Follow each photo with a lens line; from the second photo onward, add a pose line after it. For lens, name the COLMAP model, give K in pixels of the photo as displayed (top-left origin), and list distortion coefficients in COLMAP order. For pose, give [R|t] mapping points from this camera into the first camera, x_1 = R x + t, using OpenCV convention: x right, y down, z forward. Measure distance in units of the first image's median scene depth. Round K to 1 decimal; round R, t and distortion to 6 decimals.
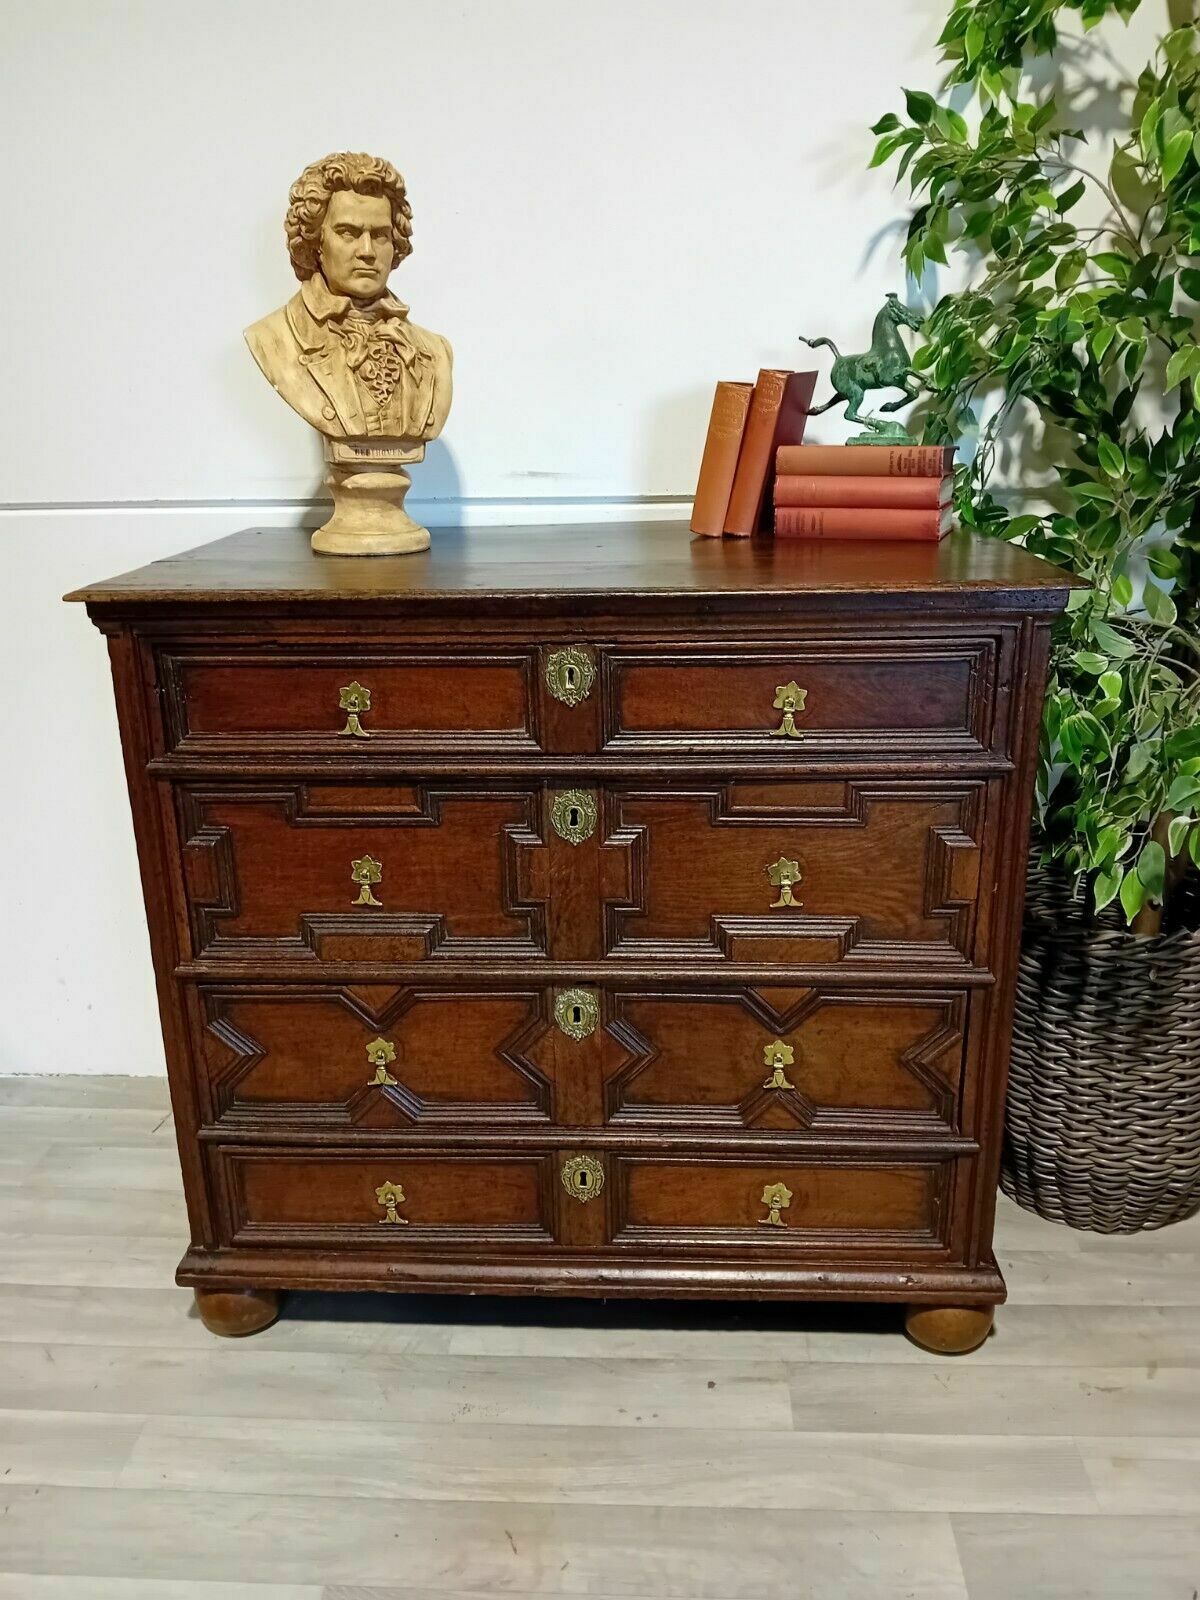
lens RADIAL K [[1246.0, 0, 600.0], [0, 1246.0, 800.0], [0, 0, 1]] dist [0.085751, -0.171285]
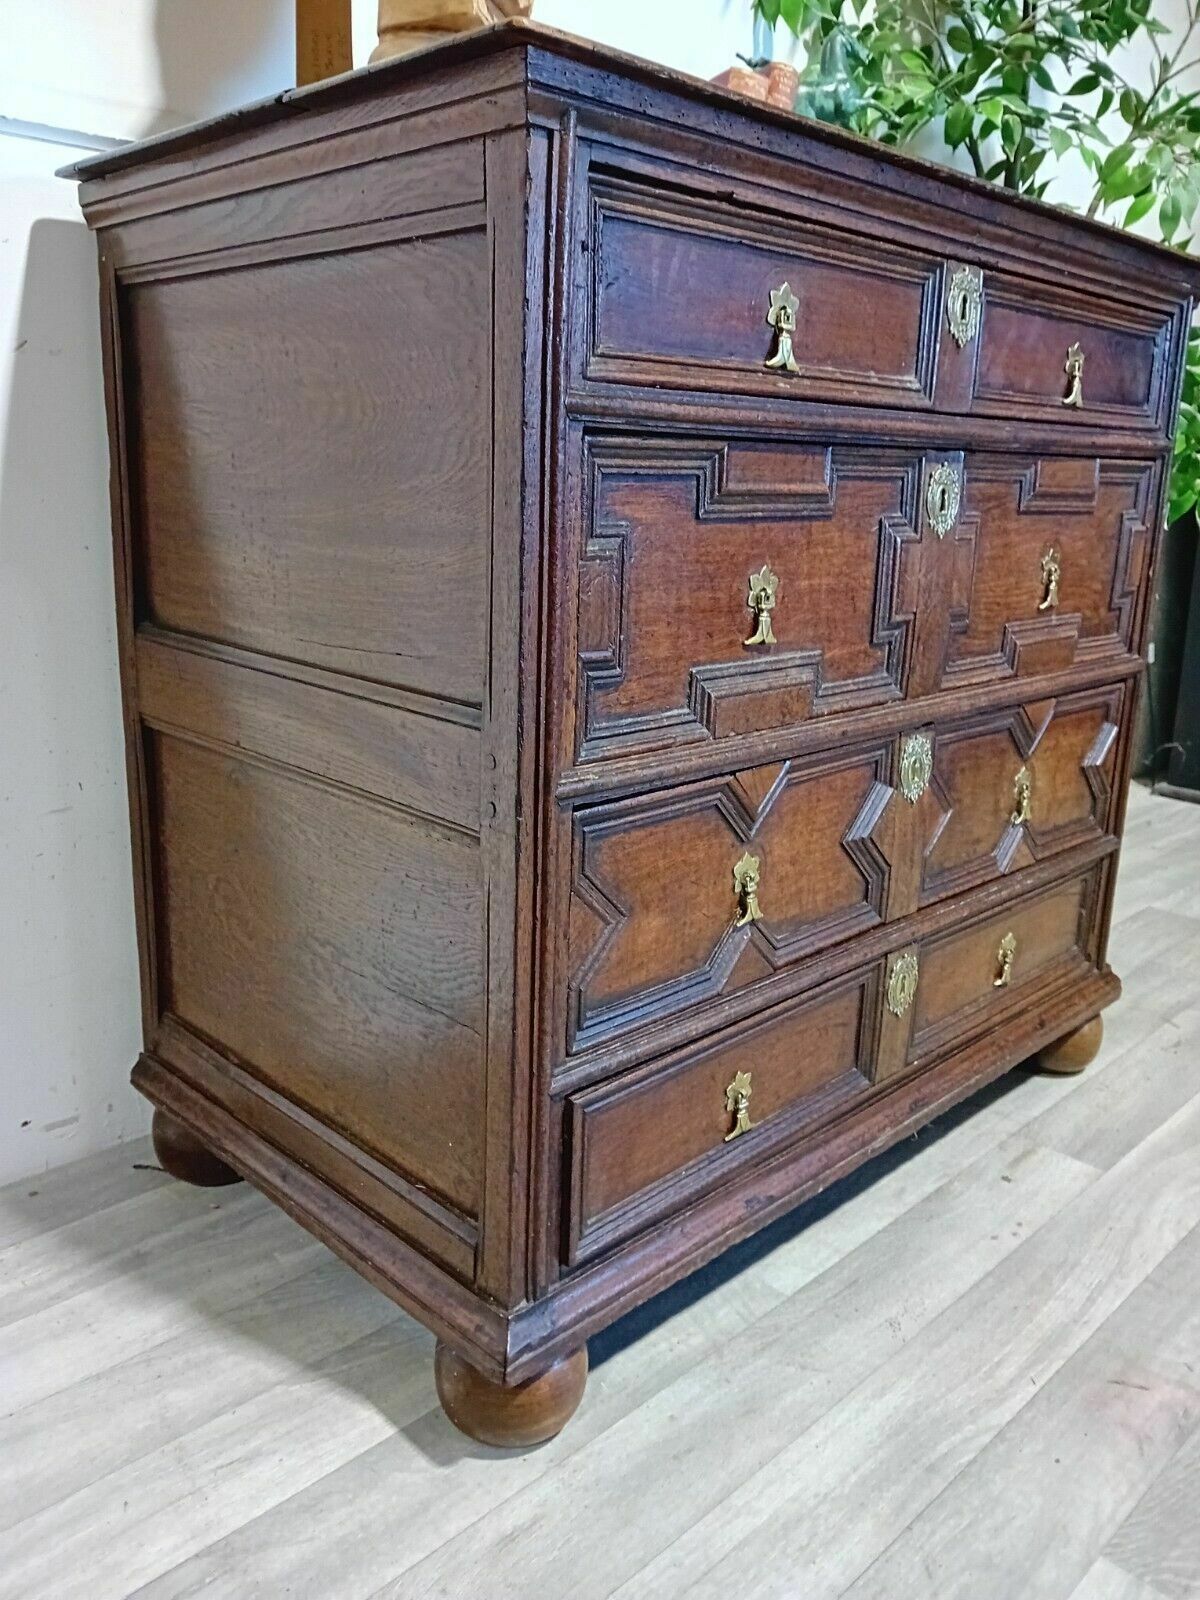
lens RADIAL K [[1246.0, 0, 600.0], [0, 1246.0, 800.0], [0, 0, 1]] dist [0.085751, -0.171285]
pose [[0.665718, -0.155223, 0.729880, -0.751696], [0.195174, 0.980295, 0.030462, 0.129163], [-0.720227, 0.122175, 0.682896, 0.606856]]
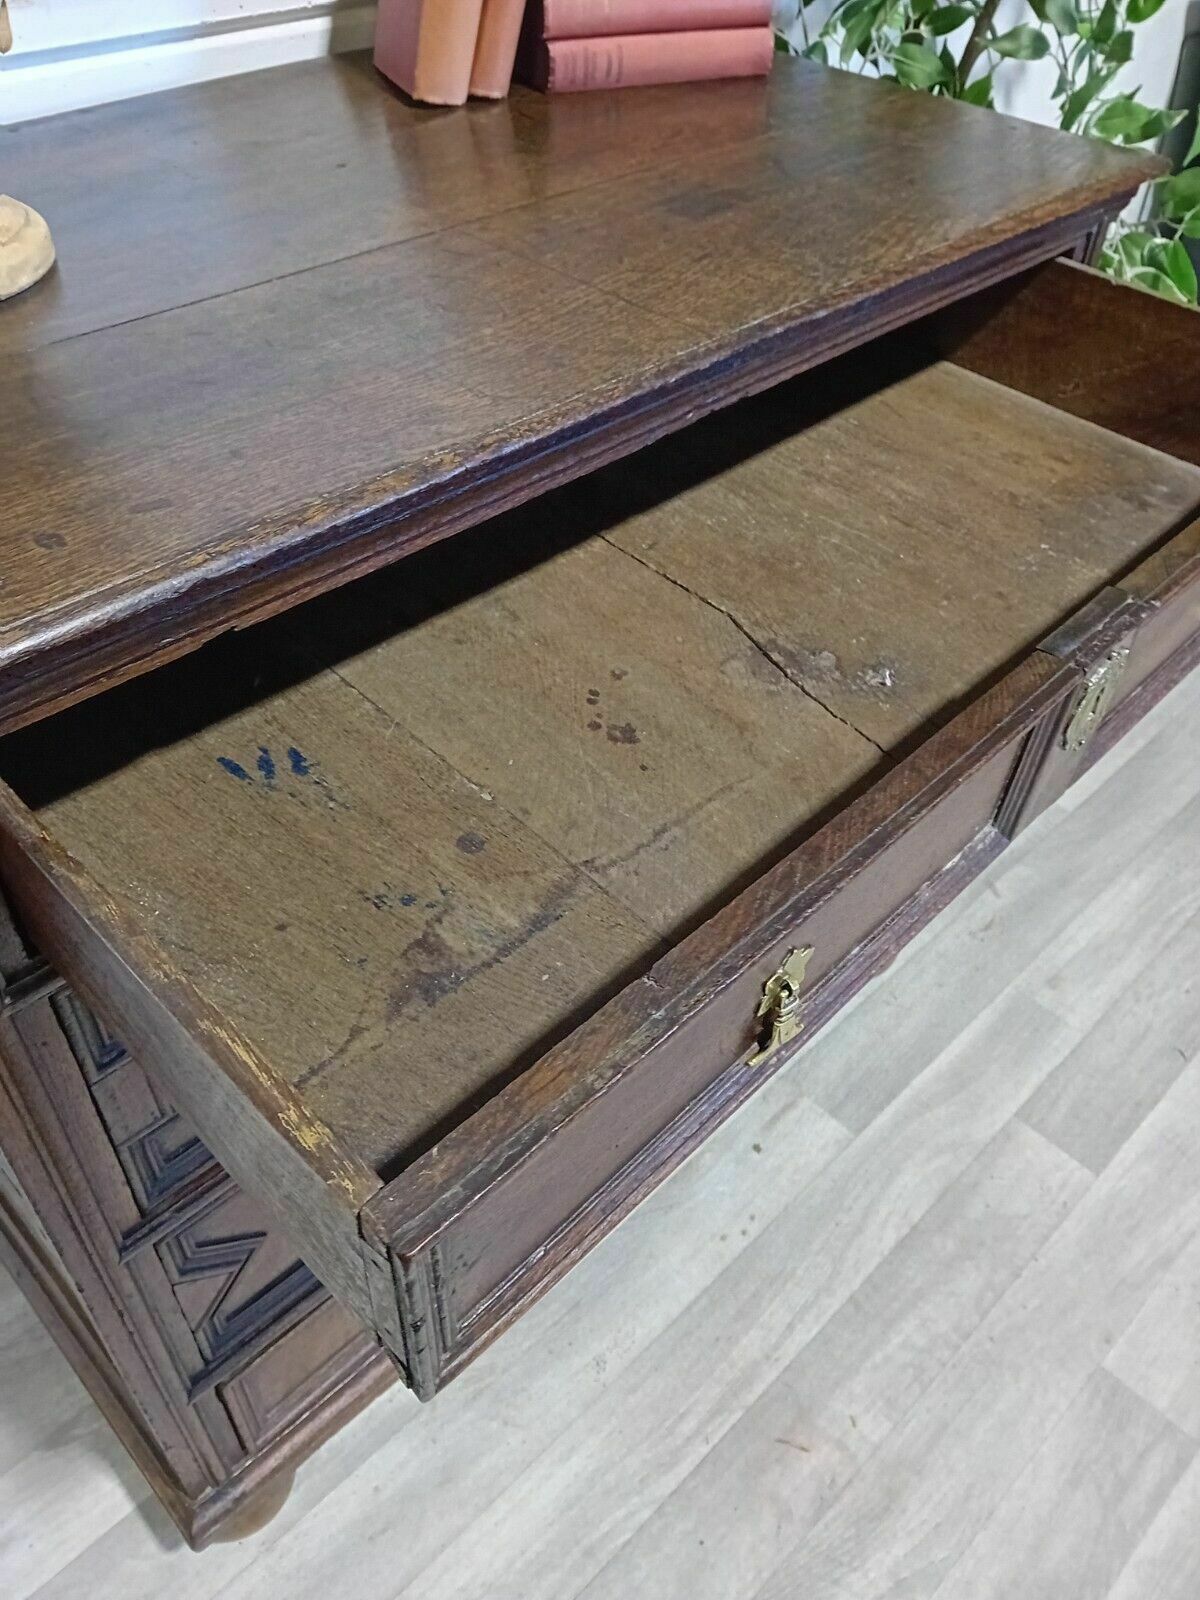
lens RADIAL K [[1263.6, 0, 597.7], [0, 1263.6, 794.4], [0, 0, 1]] dist [0.047407, -0.121599]
pose [[0.670869, -0.476867, 0.567919, -0.420100], [0.189847, 0.850747, 0.490089, -0.249841], [-0.716863, -0.220967, 0.661272, 0.561342]]
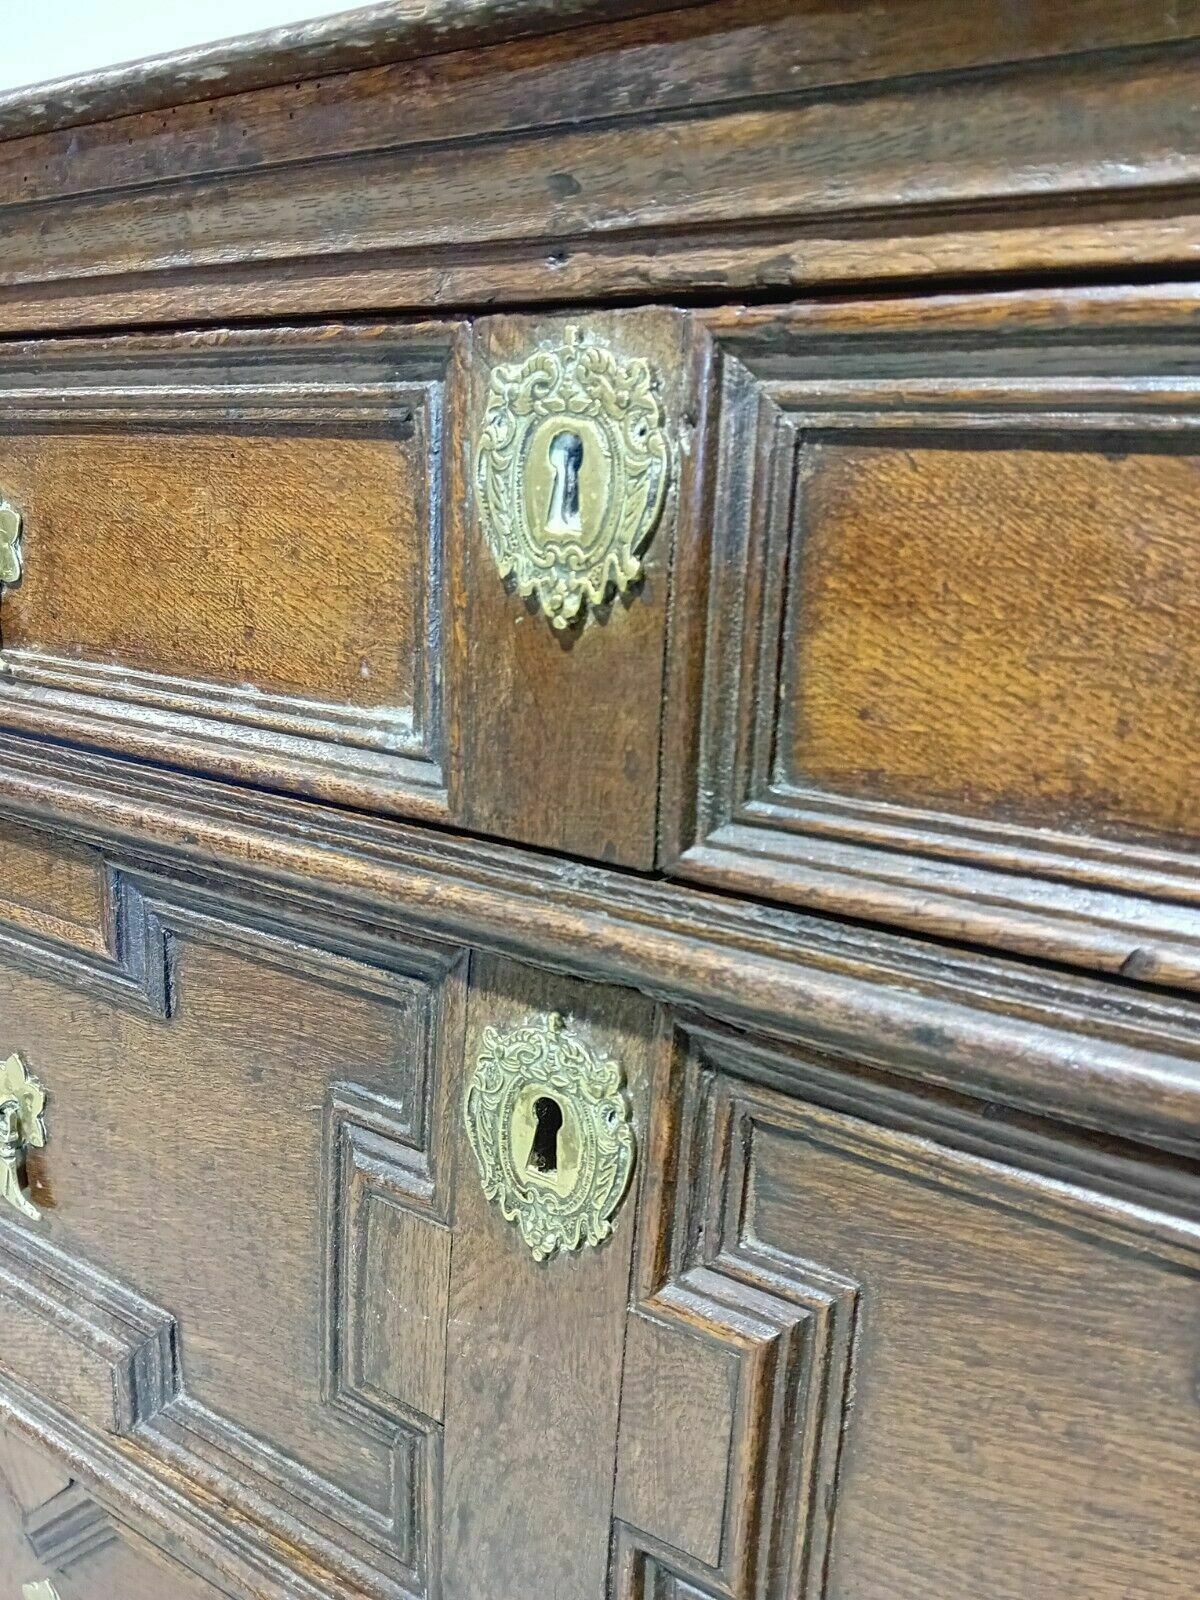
lens RADIAL K [[1246.0, 0, 600.0], [0, 1246.0, 800.0], [0, 0, 1]] dist [0.085751, -0.171285]
pose [[0.866231, 0.170046, -0.469818, 0.080414], [-0.216072, 0.975323, -0.045376, -0.035686], [0.450508, 0.140820, 0.881596, 0.764006]]
